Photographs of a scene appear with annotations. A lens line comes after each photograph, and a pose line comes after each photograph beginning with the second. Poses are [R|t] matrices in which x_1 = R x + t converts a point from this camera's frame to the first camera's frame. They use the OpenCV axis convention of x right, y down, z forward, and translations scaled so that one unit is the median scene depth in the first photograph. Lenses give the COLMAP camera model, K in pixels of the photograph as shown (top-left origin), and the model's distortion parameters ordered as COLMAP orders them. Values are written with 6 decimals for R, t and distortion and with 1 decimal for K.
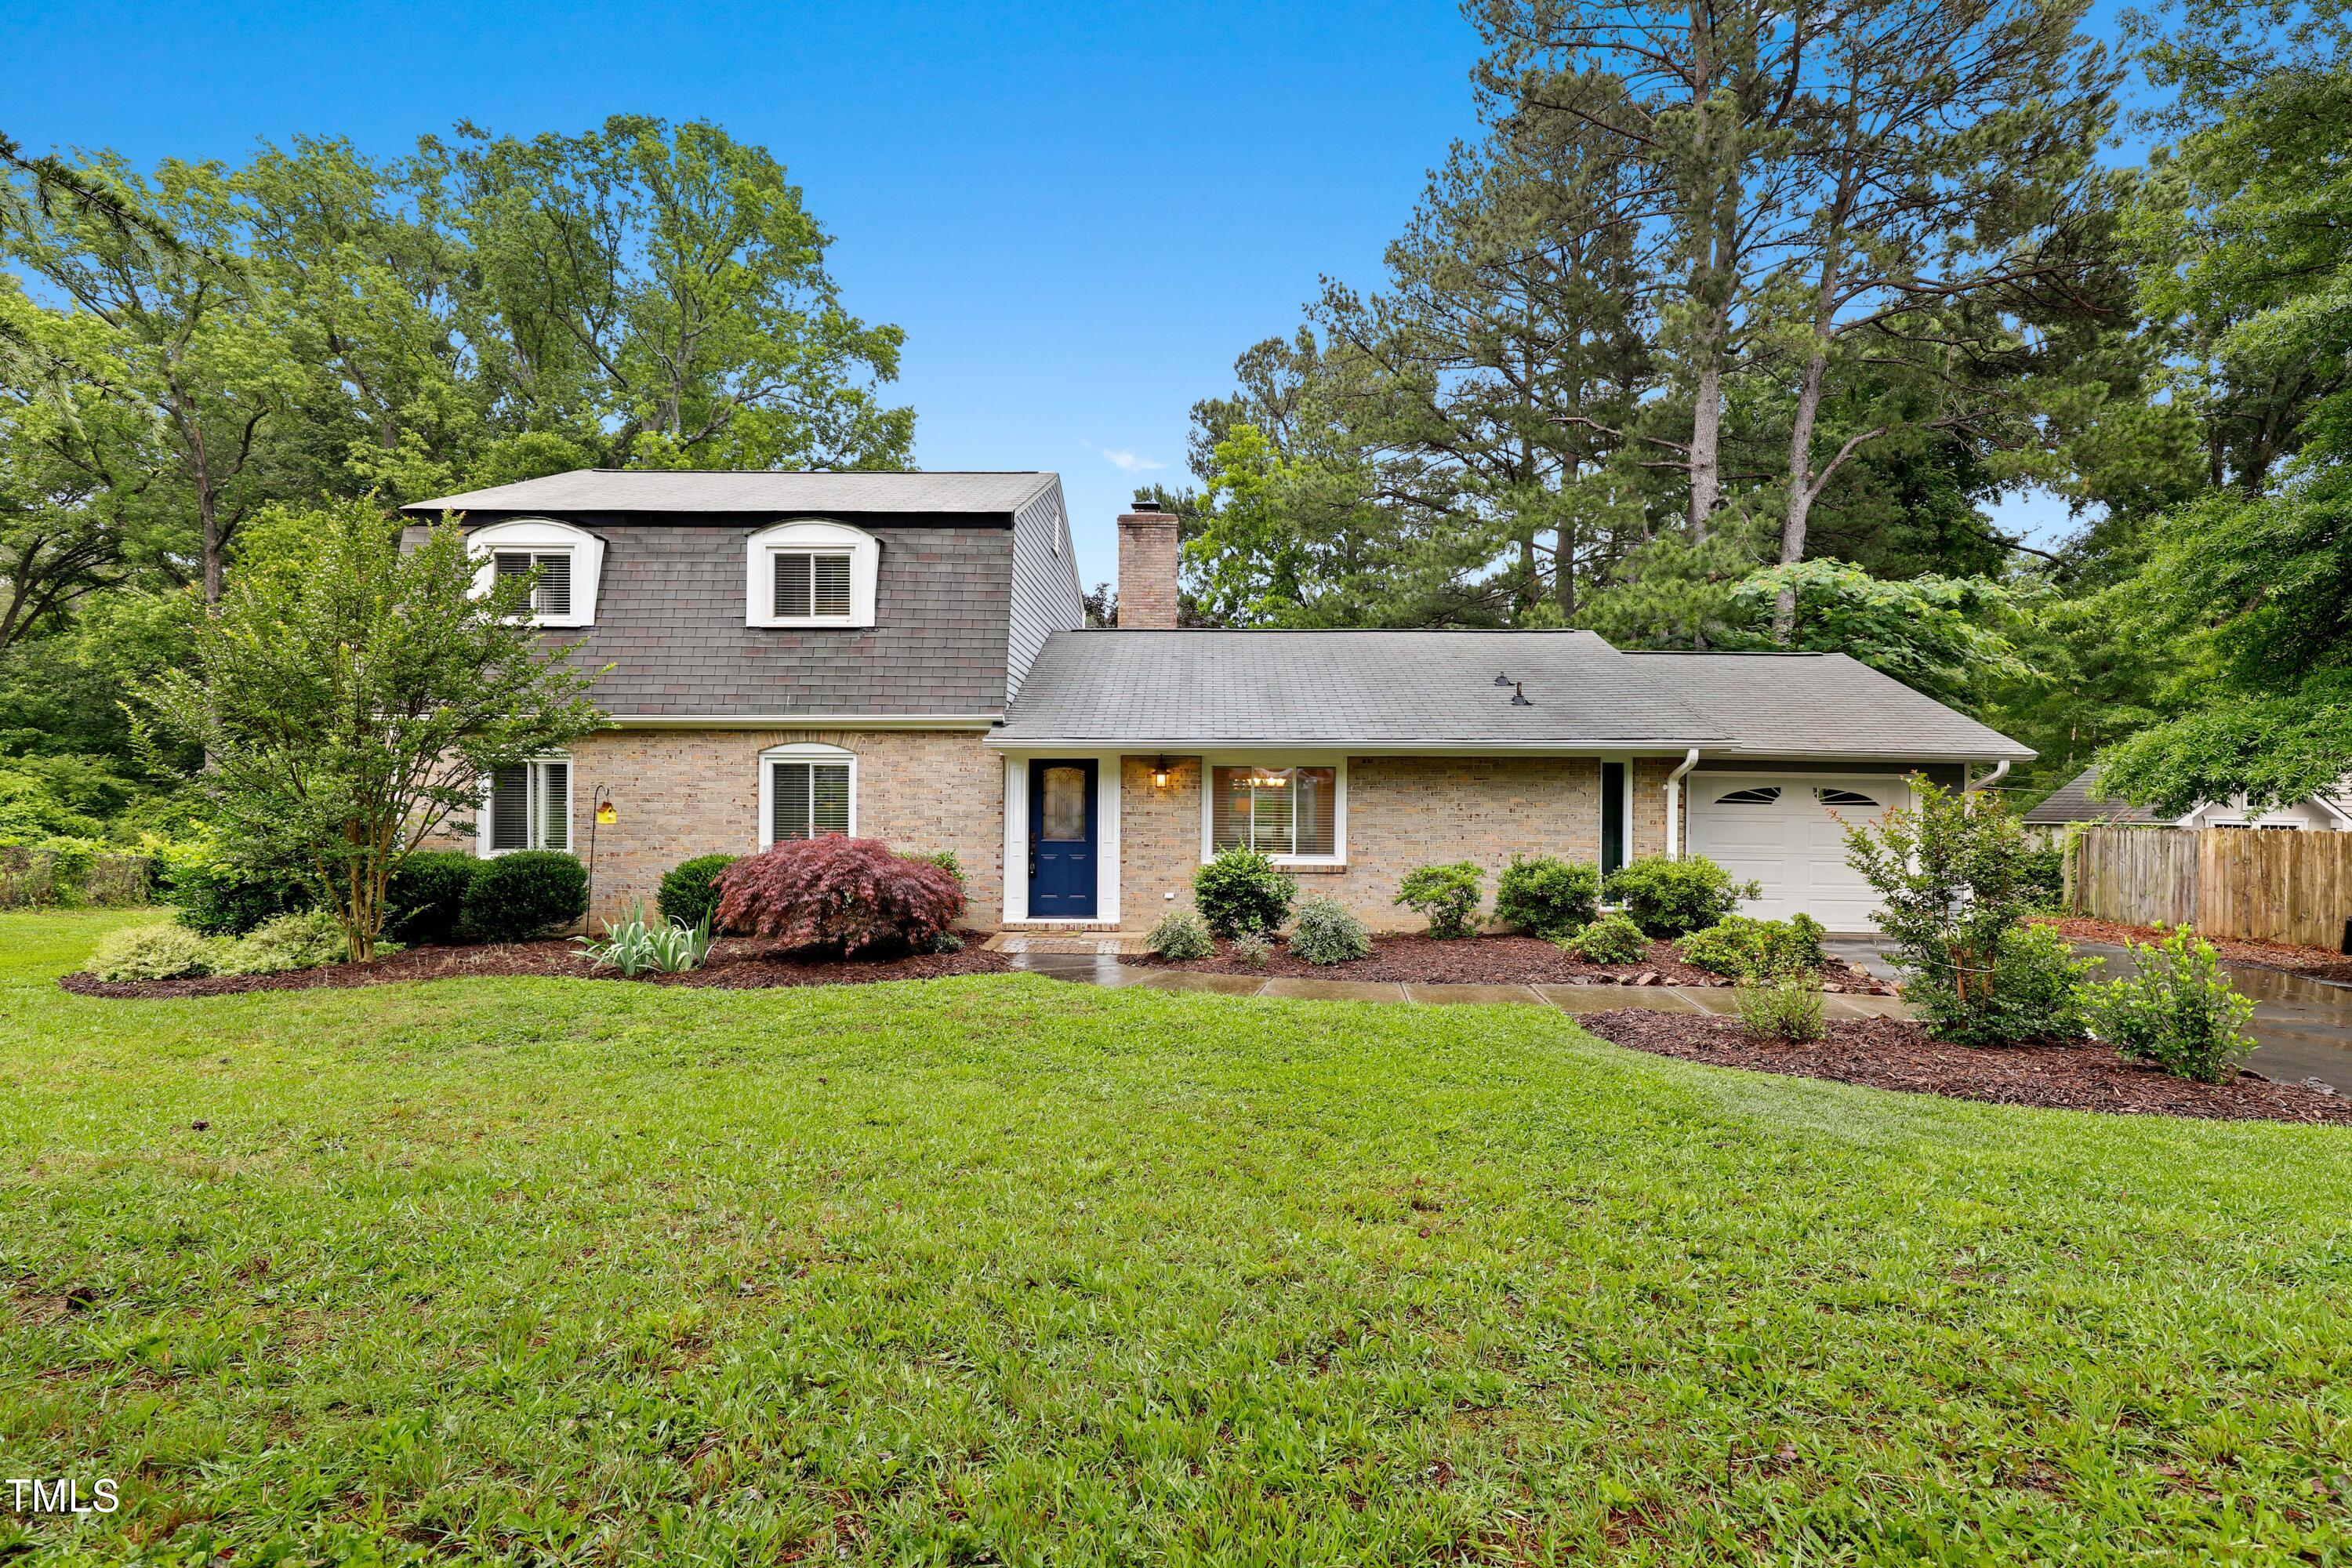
lens RADIAL K [[1083.8, 0, 1176.8], [0, 1083.8, 790.1], [0, 0, 1]] dist [0.003395, 0.000293]
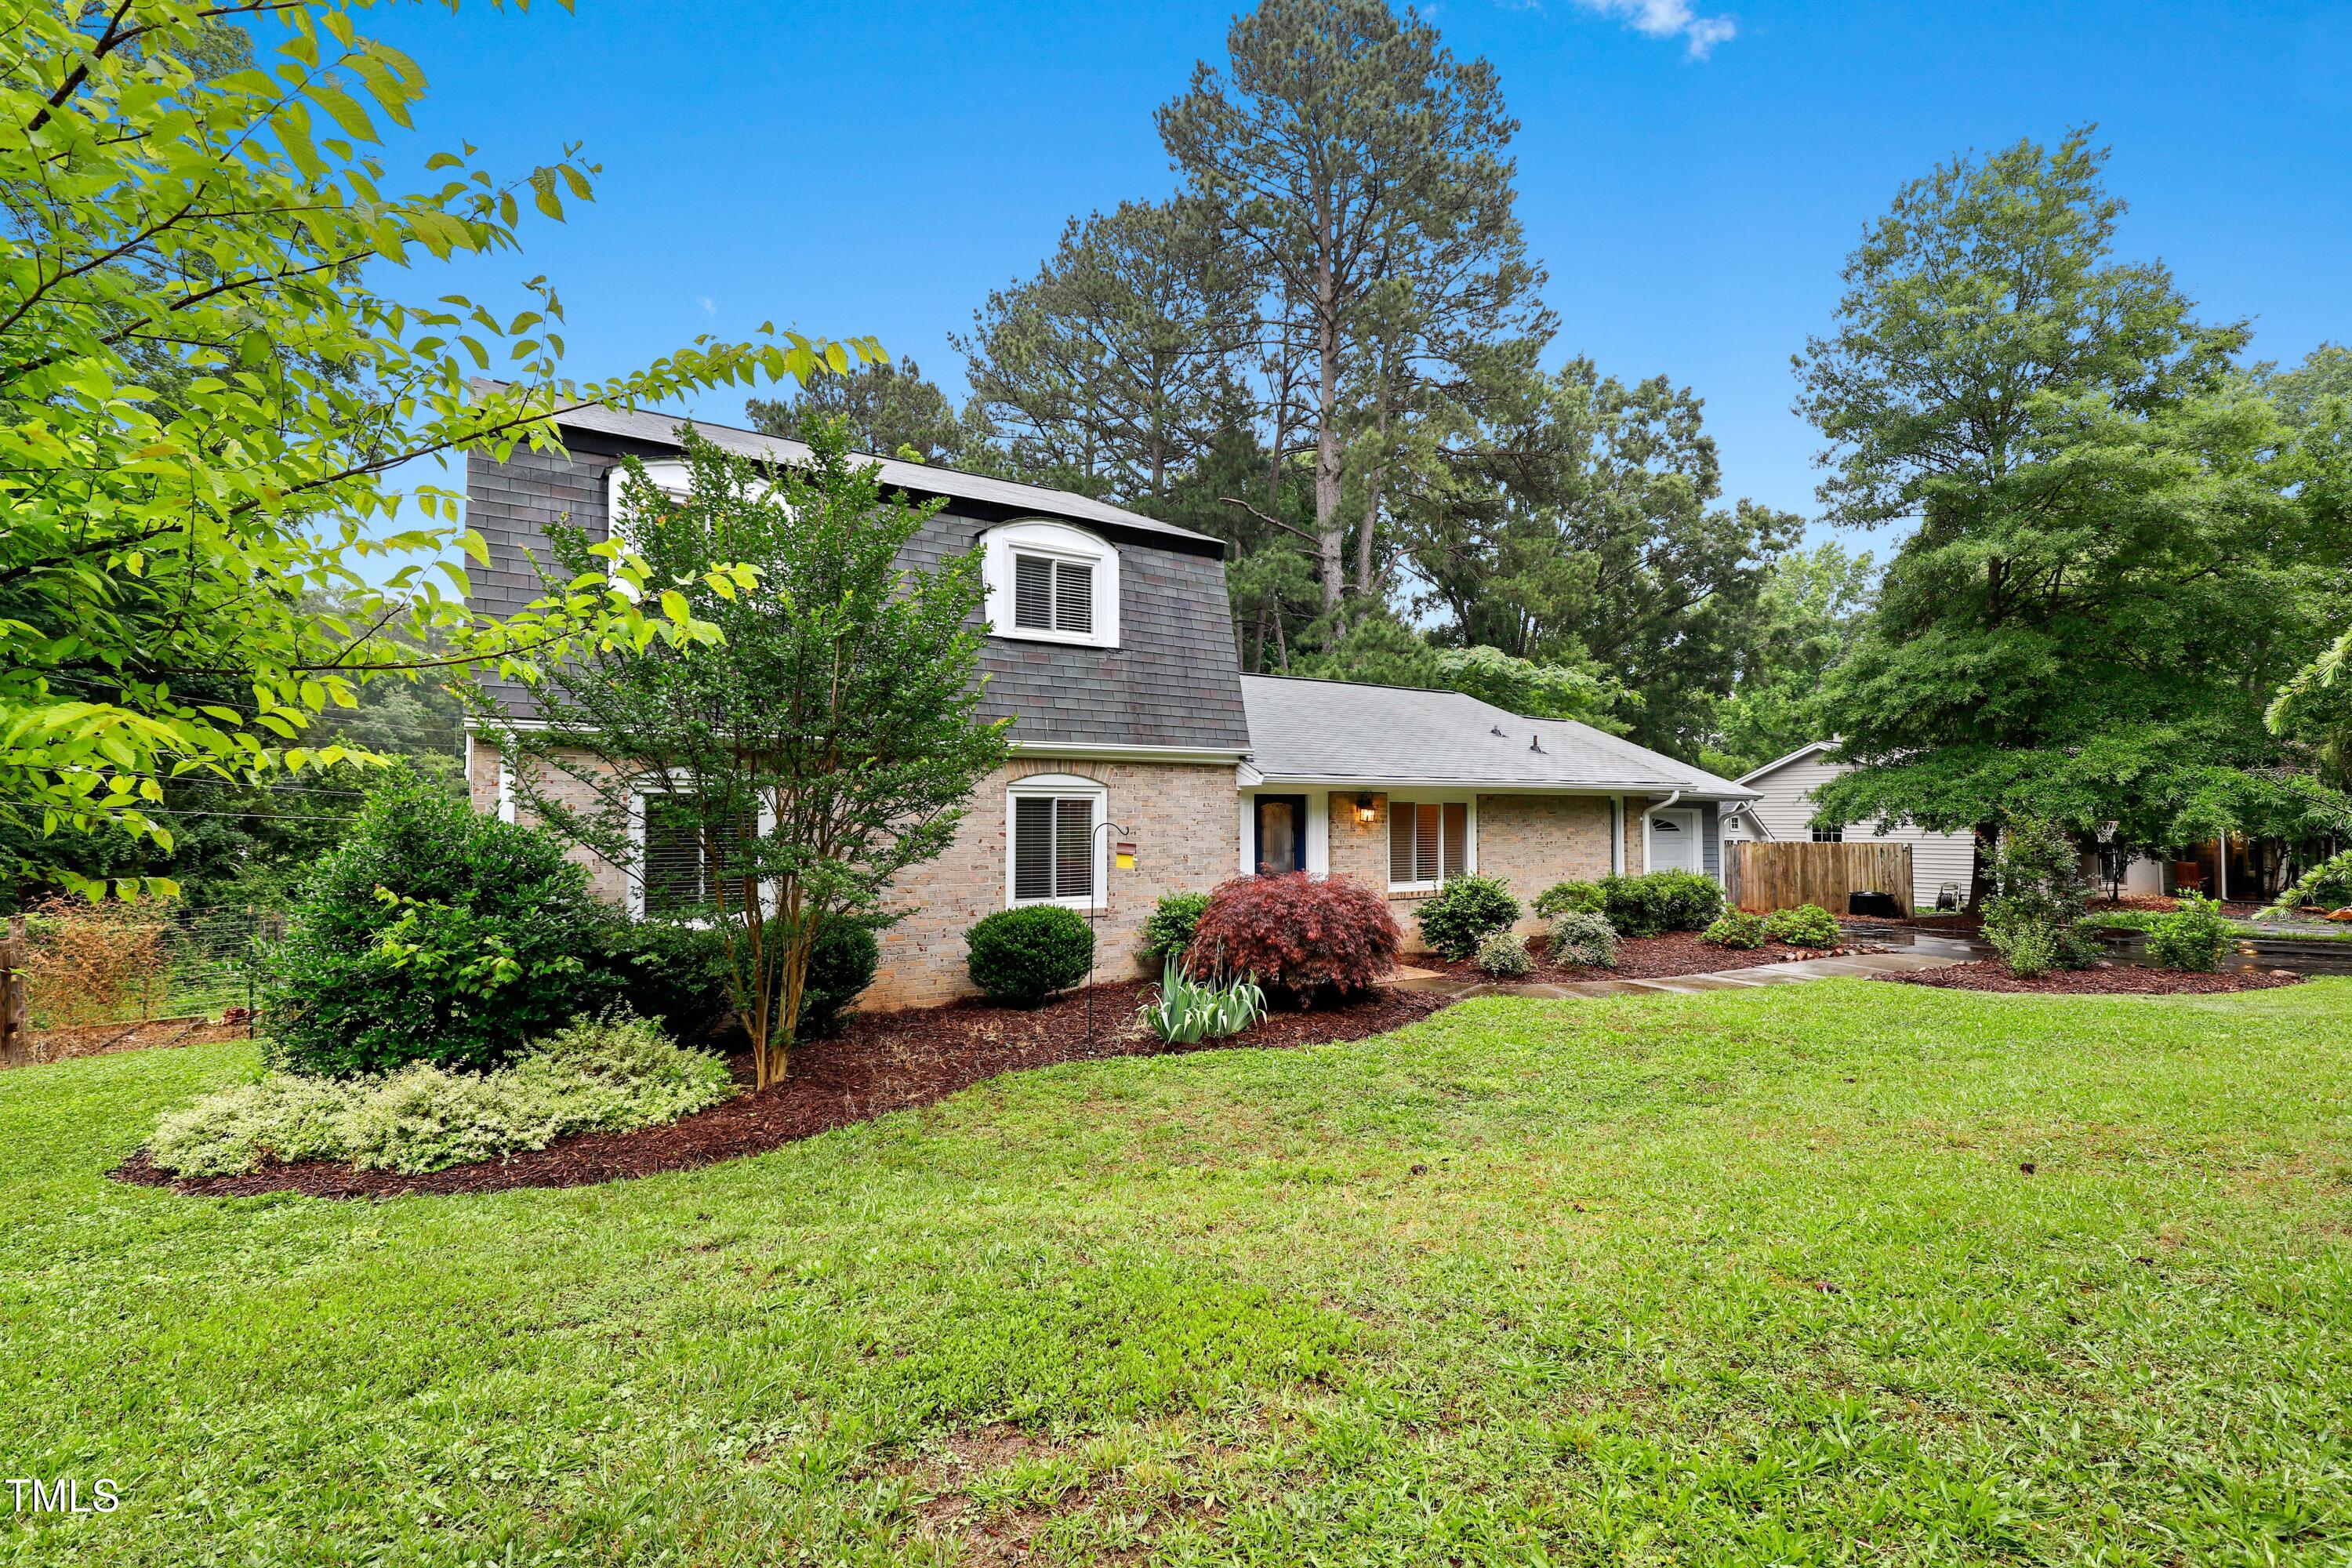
lens RADIAL K [[1083.8, 0, 1180.4], [0, 1083.8, 793.8], [0, 0, 1]] dist [0.003395, 0.000293]
pose [[0.819441, 0.008910, 0.573094, -0.757099], [0.008570, 0.999577, -0.027794, -0.002397], [-0.573099, 0.027688, 0.819018, 0.224885]]
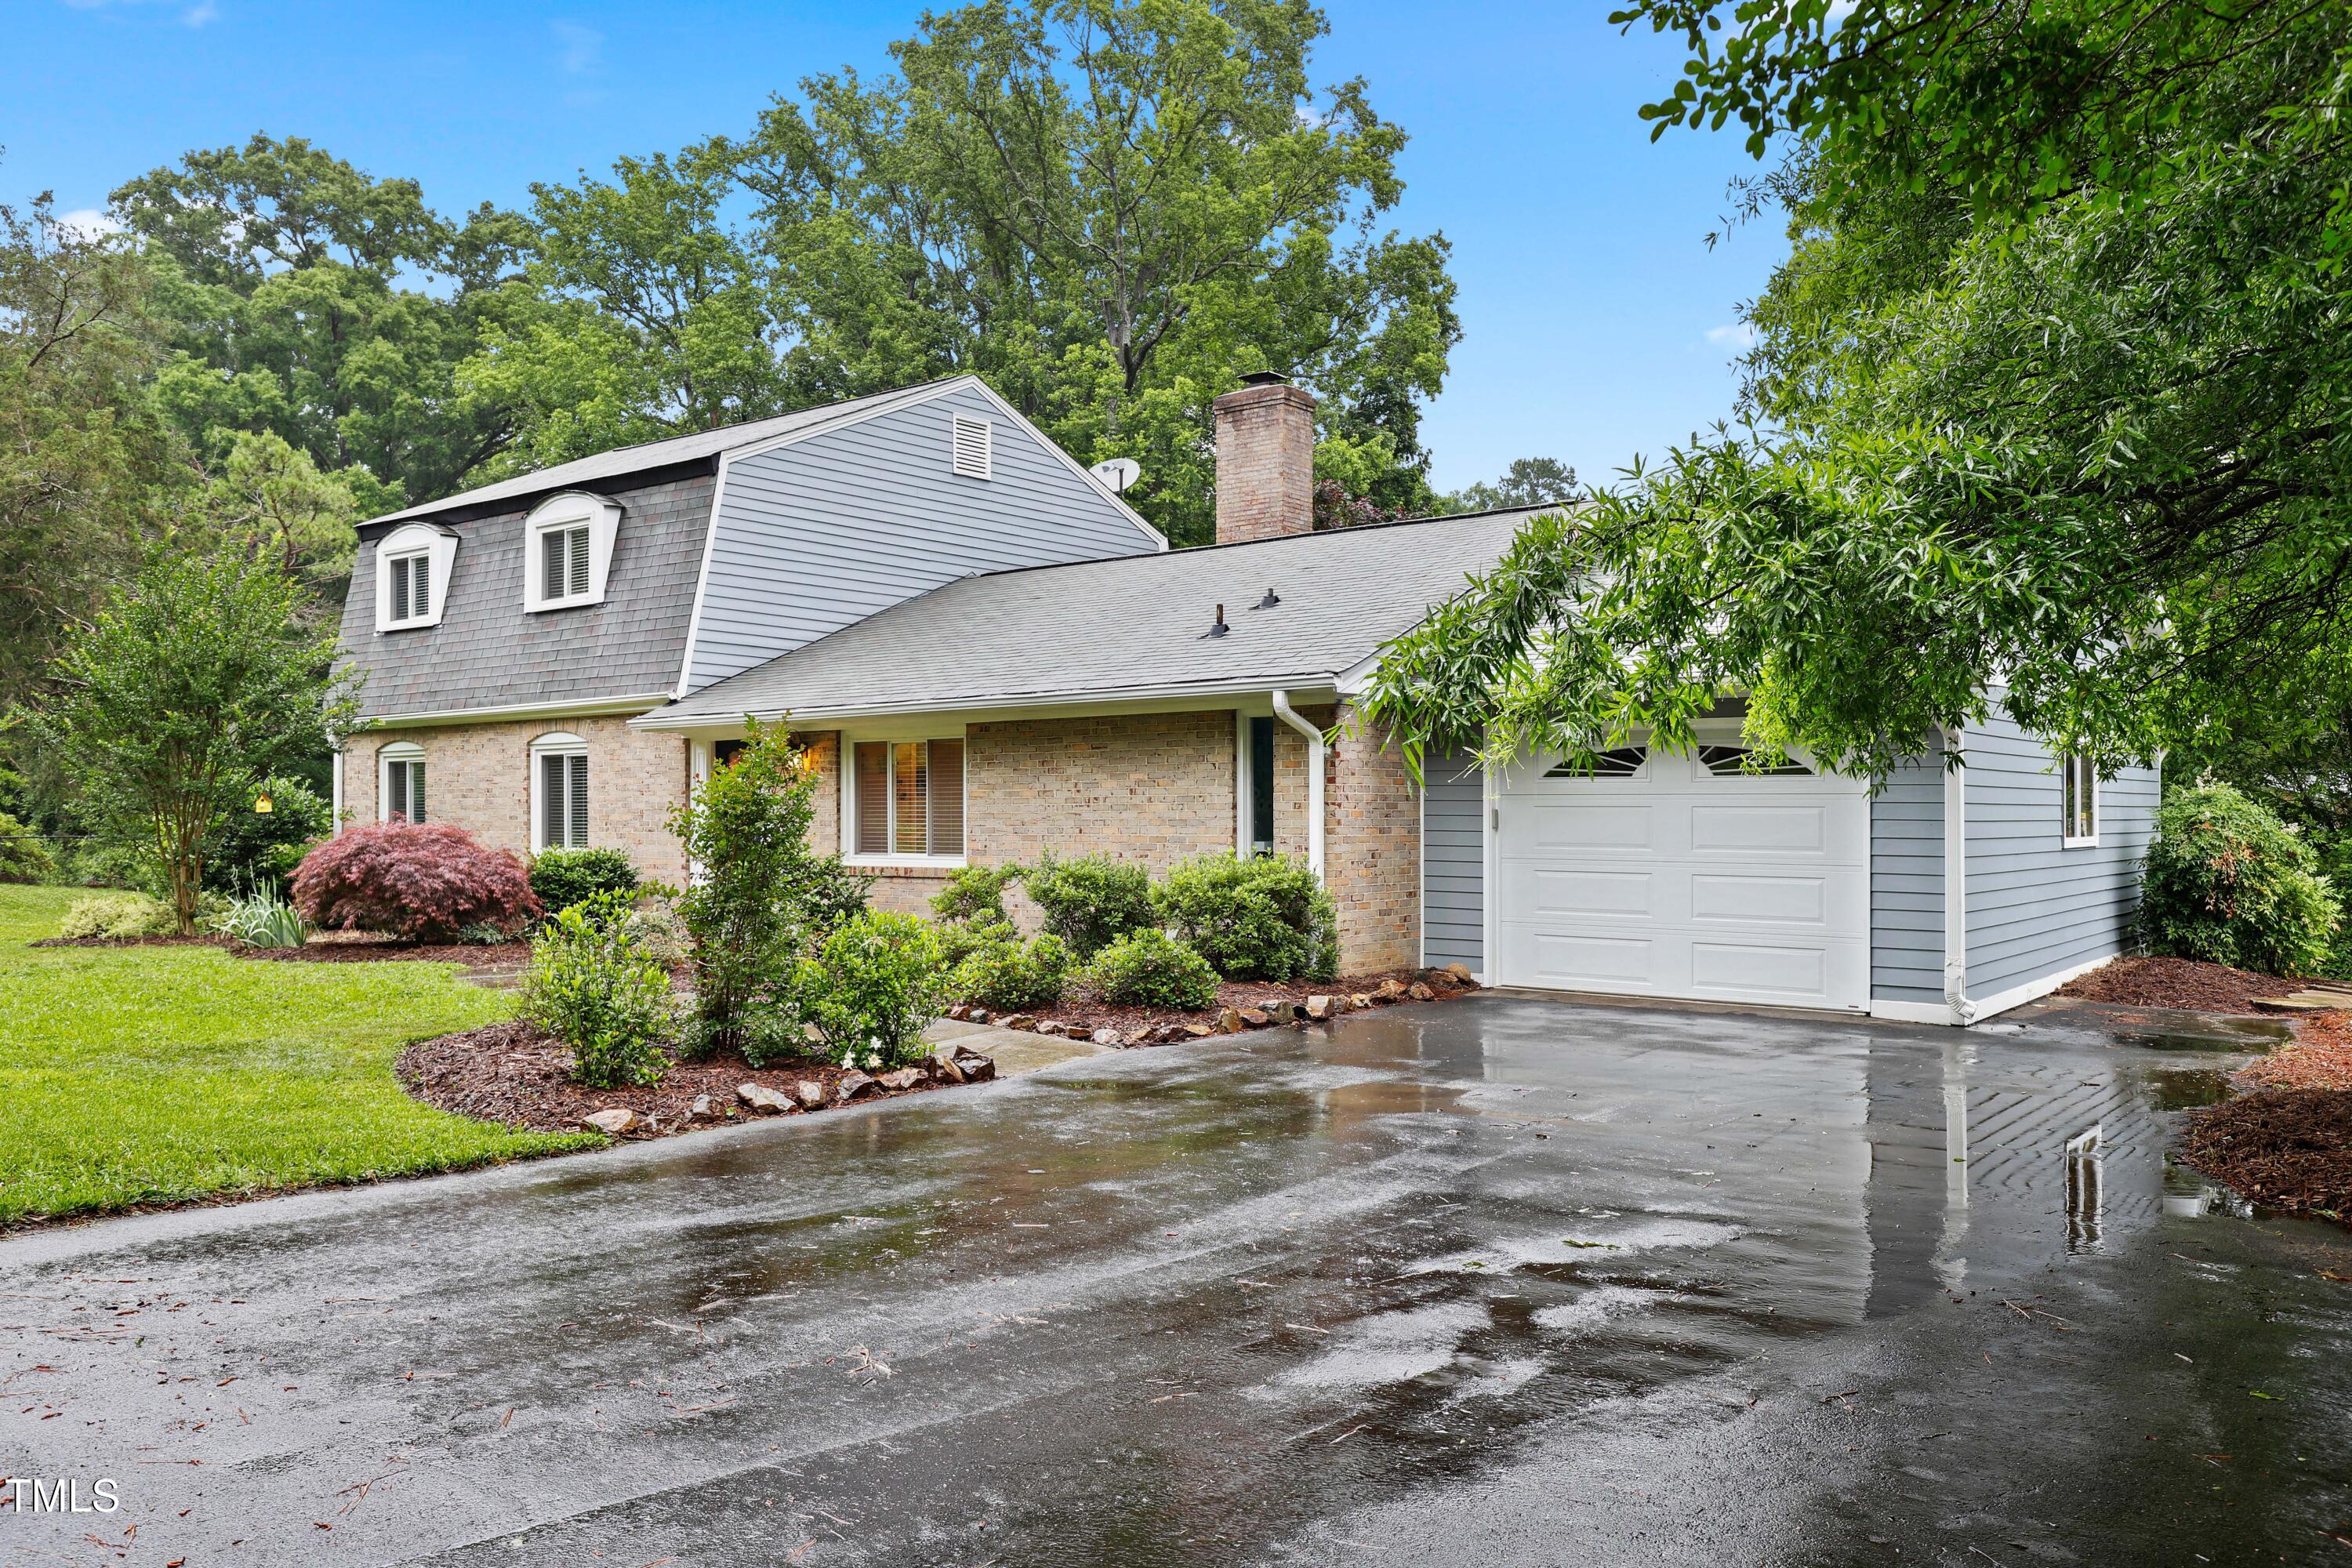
lens RADIAL K [[1729.6, 0, 1171.4], [0, 1729.6, 787.2], [0, 0, 1]] dist [-0.012614, -0.002755]
pose [[0.797959, -0.017668, -0.602453, 0.971628], [0.009870, 0.999819, -0.016247, 0.033454], [0.602631, 0.007018, 0.797989, 0.130449]]
